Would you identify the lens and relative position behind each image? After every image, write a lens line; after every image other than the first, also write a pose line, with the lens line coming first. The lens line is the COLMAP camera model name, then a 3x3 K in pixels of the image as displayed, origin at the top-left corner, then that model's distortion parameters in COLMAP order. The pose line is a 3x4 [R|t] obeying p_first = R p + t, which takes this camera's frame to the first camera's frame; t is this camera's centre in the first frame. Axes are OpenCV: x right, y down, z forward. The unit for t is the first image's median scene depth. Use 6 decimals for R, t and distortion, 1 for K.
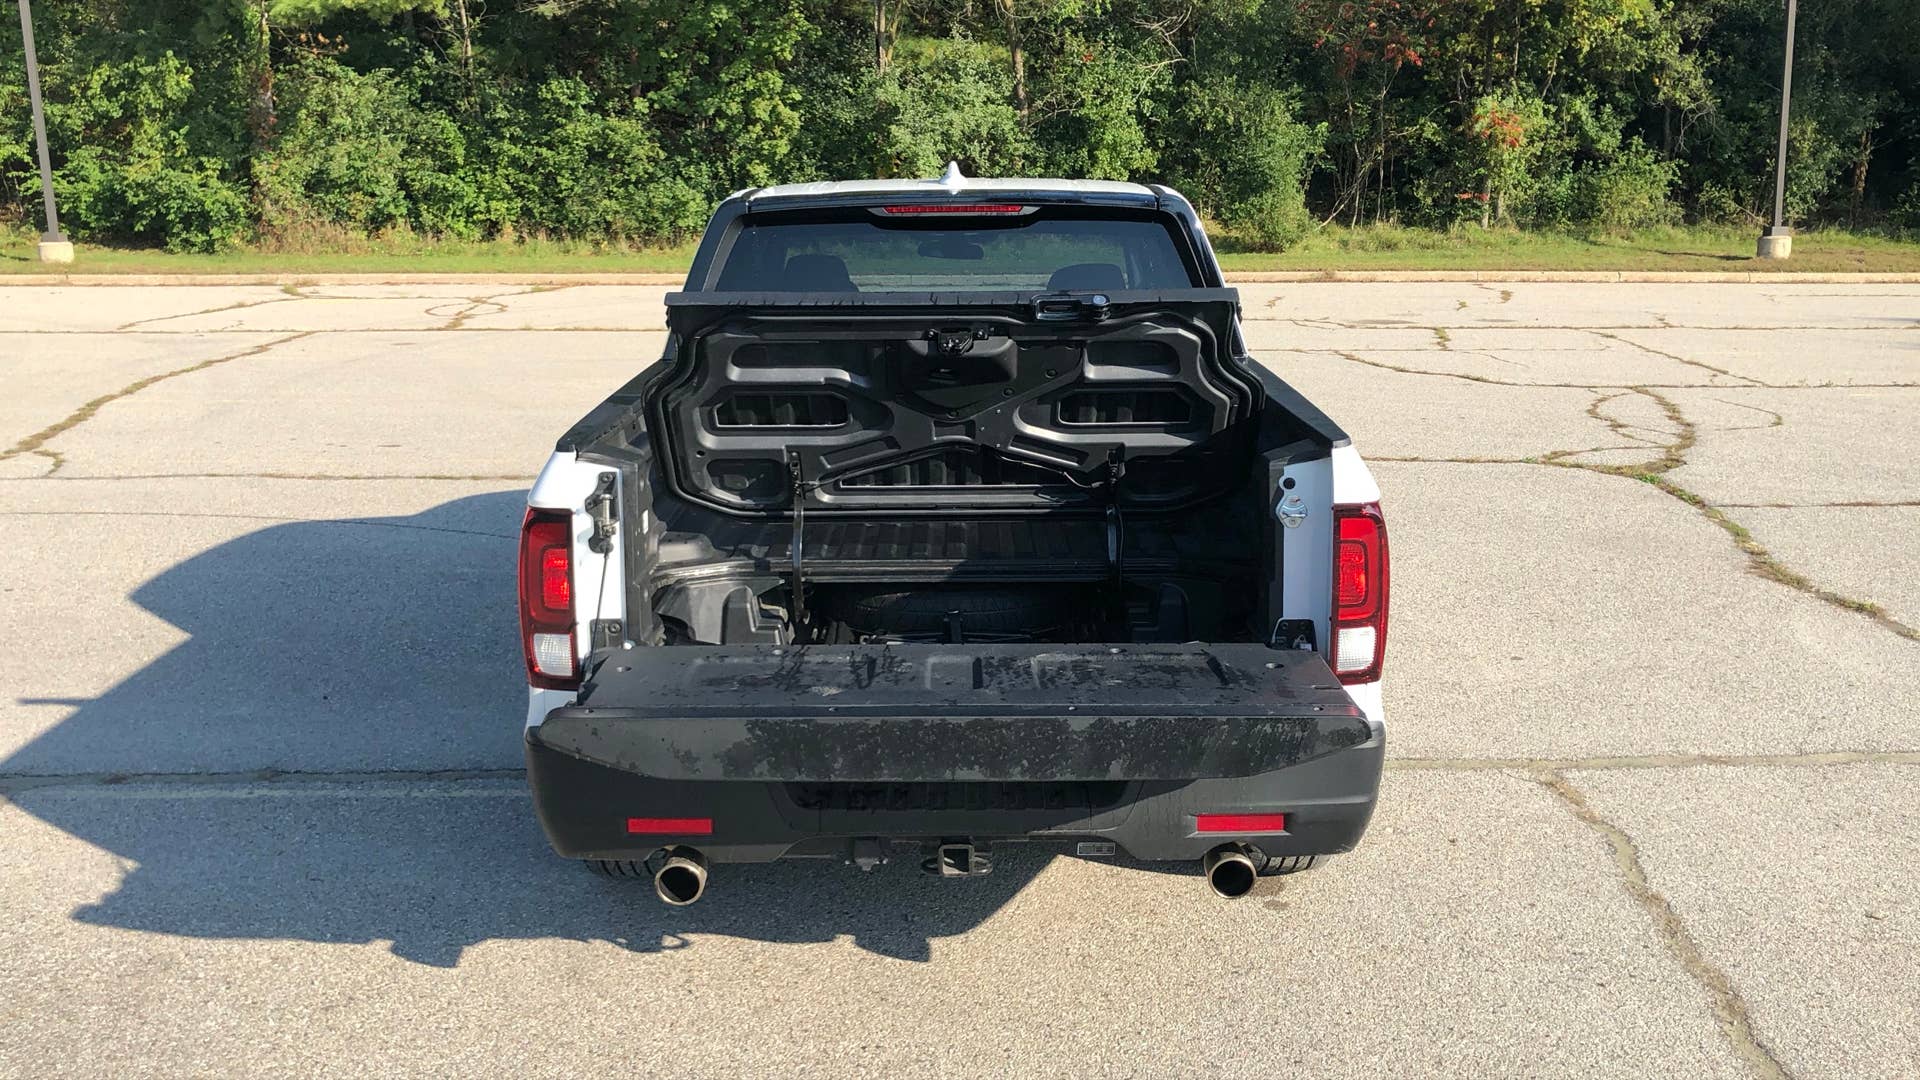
lens RADIAL K [[1833.8, 0, 950.7], [0, 1833.8, 547.4], [0, 0, 1]] dist [0.013681, 0.000000]
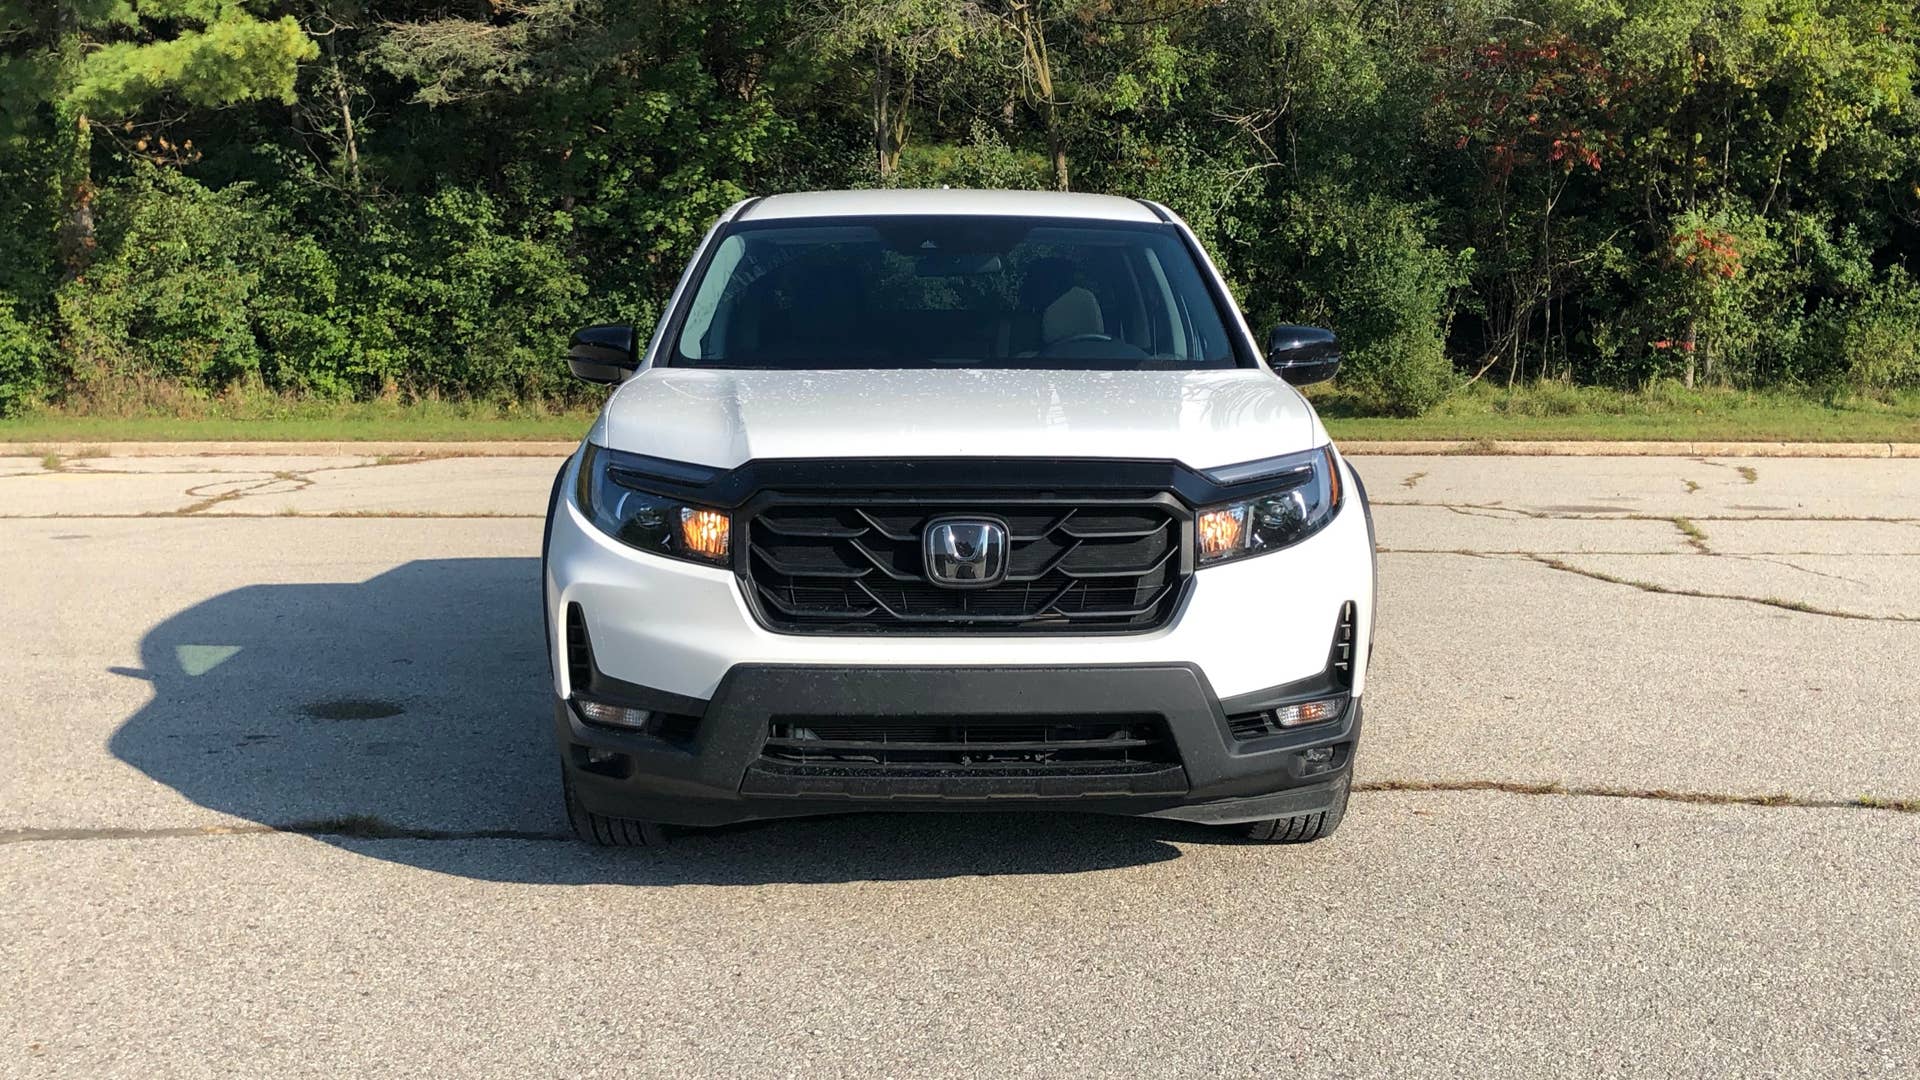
lens RADIAL K [[2032.1, 0, 978.5], [0, 2032.1, 511.8], [0, 0, 1]] dist [-0.015069, 0.000000]
pose [[0.999612, 0.004672, -0.027448, 0.027728], [-0.008011, 0.992395, -0.122831, -0.021979], [0.026665, 0.123003, 0.992048, 0.194359]]
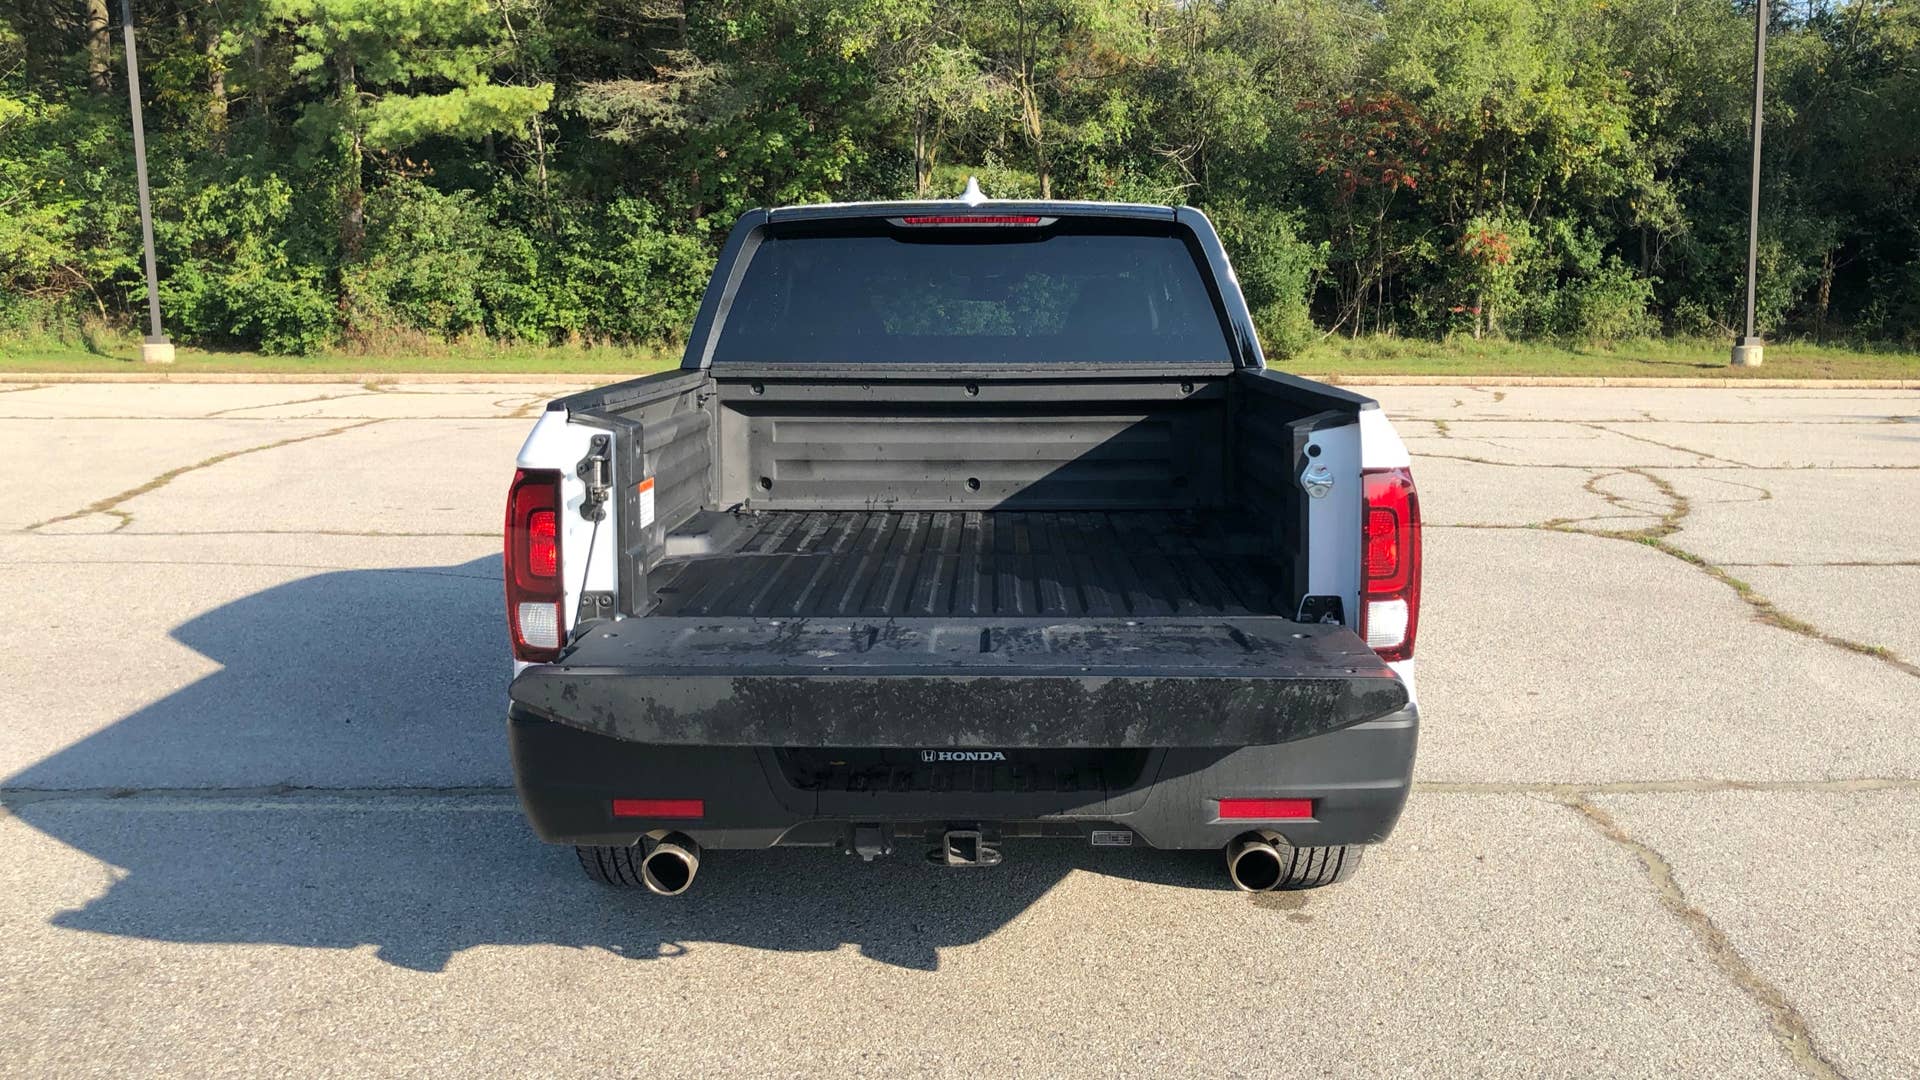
lens RADIAL K [[1683.7, 0, 973.8], [0, 1683.7, 522.8], [0, 0, 1]] dist [0.006025, 0.024976]
pose [[0.999958, 0.006430, -0.006479, 0.001808], [-0.006888, 0.997284, -0.073326, 0.009190], [0.005990, 0.073367, 0.997287, 0.017426]]
